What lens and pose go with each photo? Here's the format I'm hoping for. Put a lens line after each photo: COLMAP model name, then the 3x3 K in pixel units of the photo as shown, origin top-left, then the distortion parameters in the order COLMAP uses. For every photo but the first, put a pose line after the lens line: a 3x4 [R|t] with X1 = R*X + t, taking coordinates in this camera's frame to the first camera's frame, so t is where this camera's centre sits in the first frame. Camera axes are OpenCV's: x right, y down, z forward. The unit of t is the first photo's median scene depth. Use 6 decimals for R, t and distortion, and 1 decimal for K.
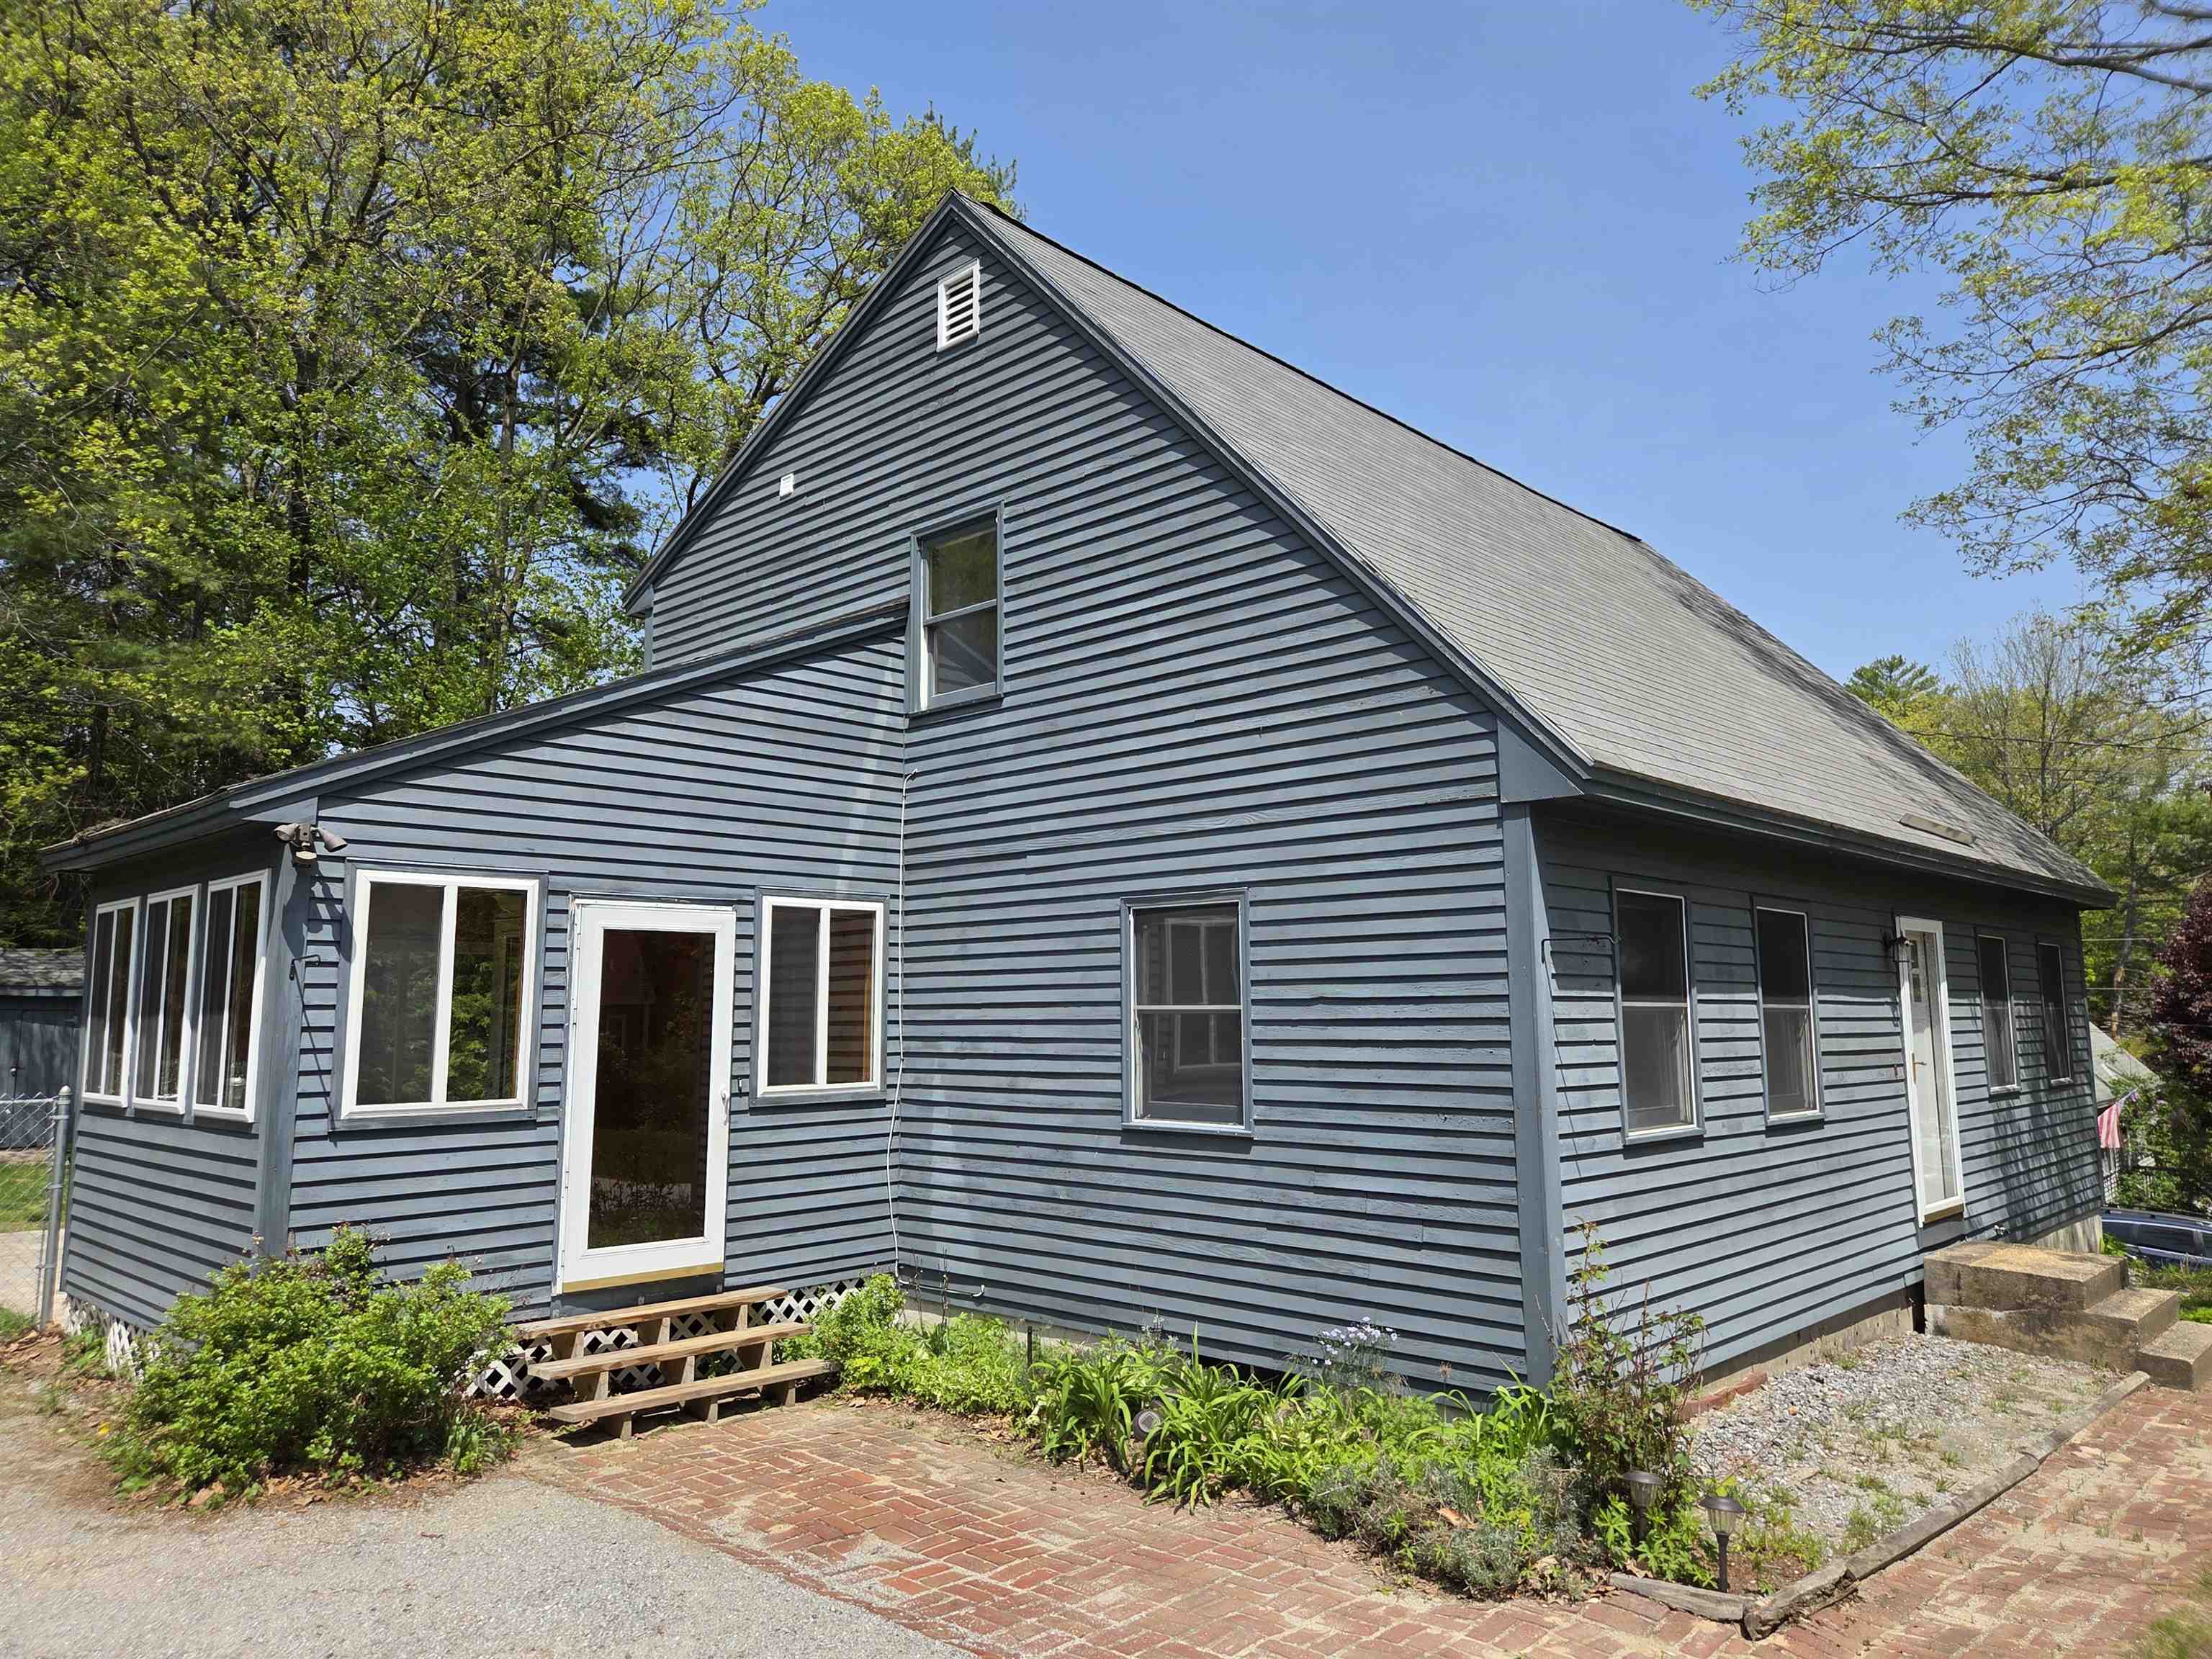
lens RADIAL K [[1481.6, 0, 1105.0], [0, 1481.6, 815.9], [0, 0, 1]] dist [0.050650, -0.021913]
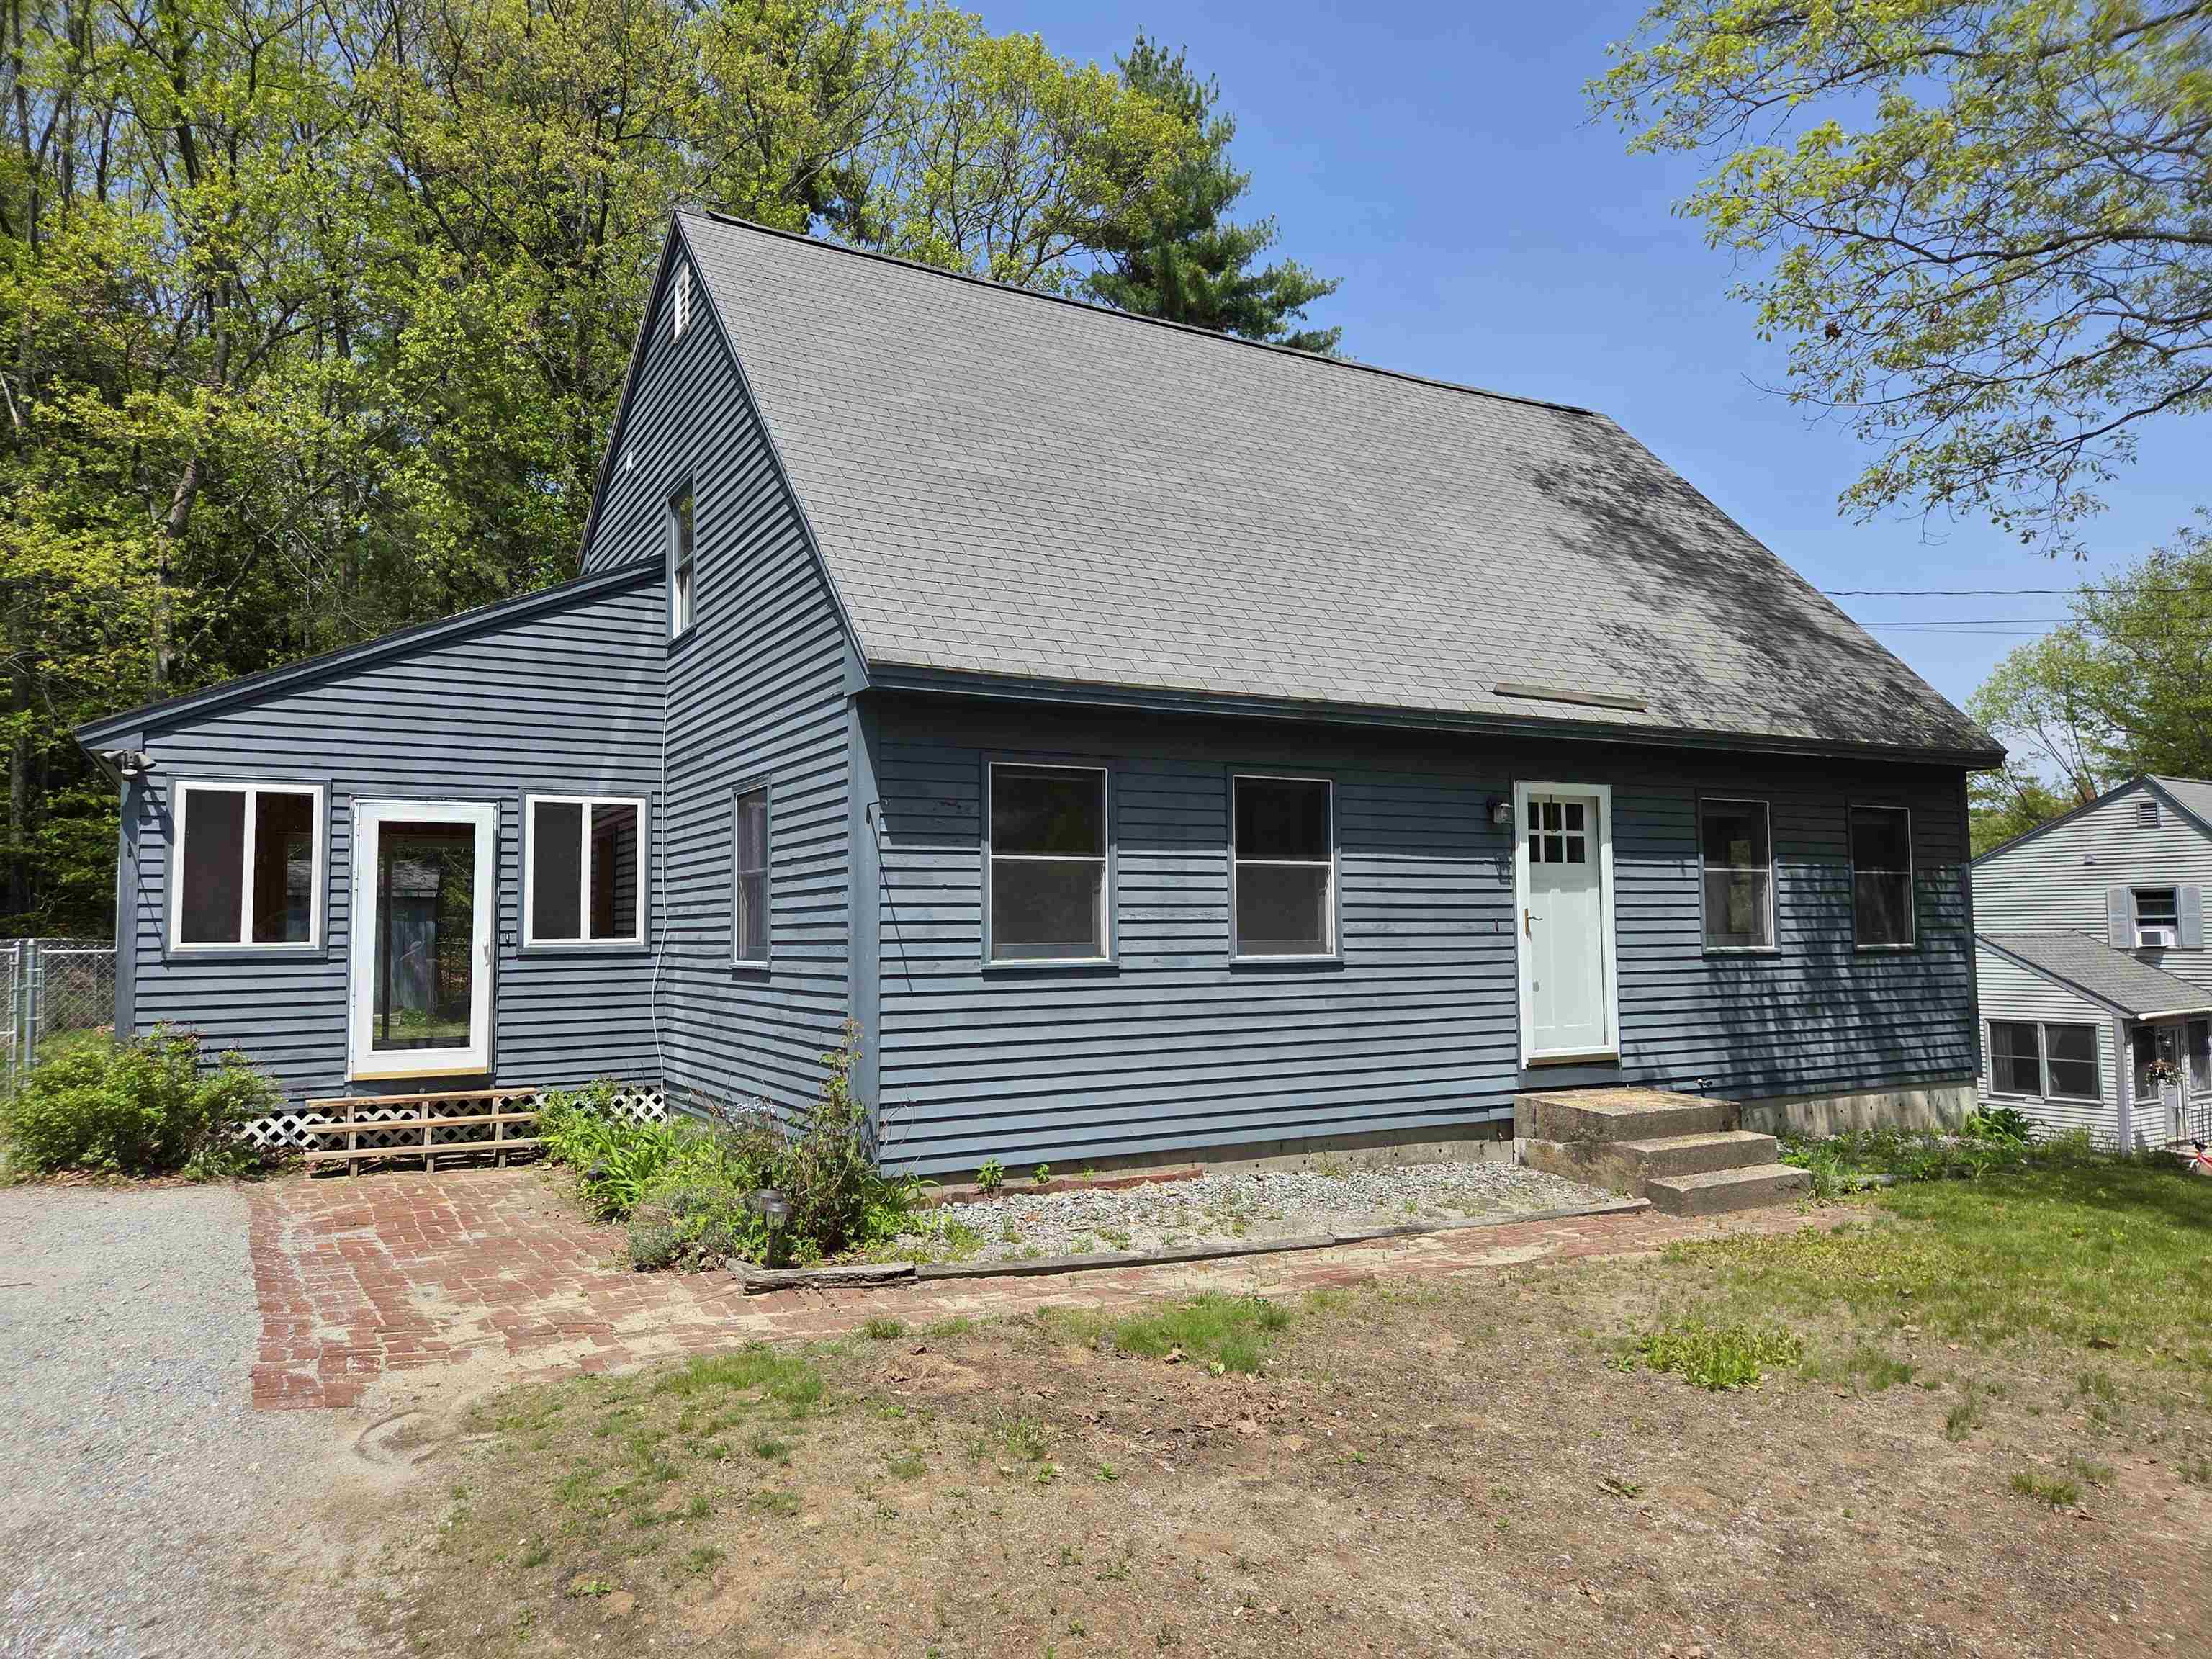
lens RADIAL K [[1481.6, 0, 1106.5], [0, 1481.6, 839.7], [0, 0, 1]] dist [0.050650, -0.021913]
pose [[0.955103, -0.023251, -0.295359, 0.708528], [0.044609, 0.996836, 0.065781, 0.033411], [0.292895, -0.076003, 0.953119, -0.107259]]
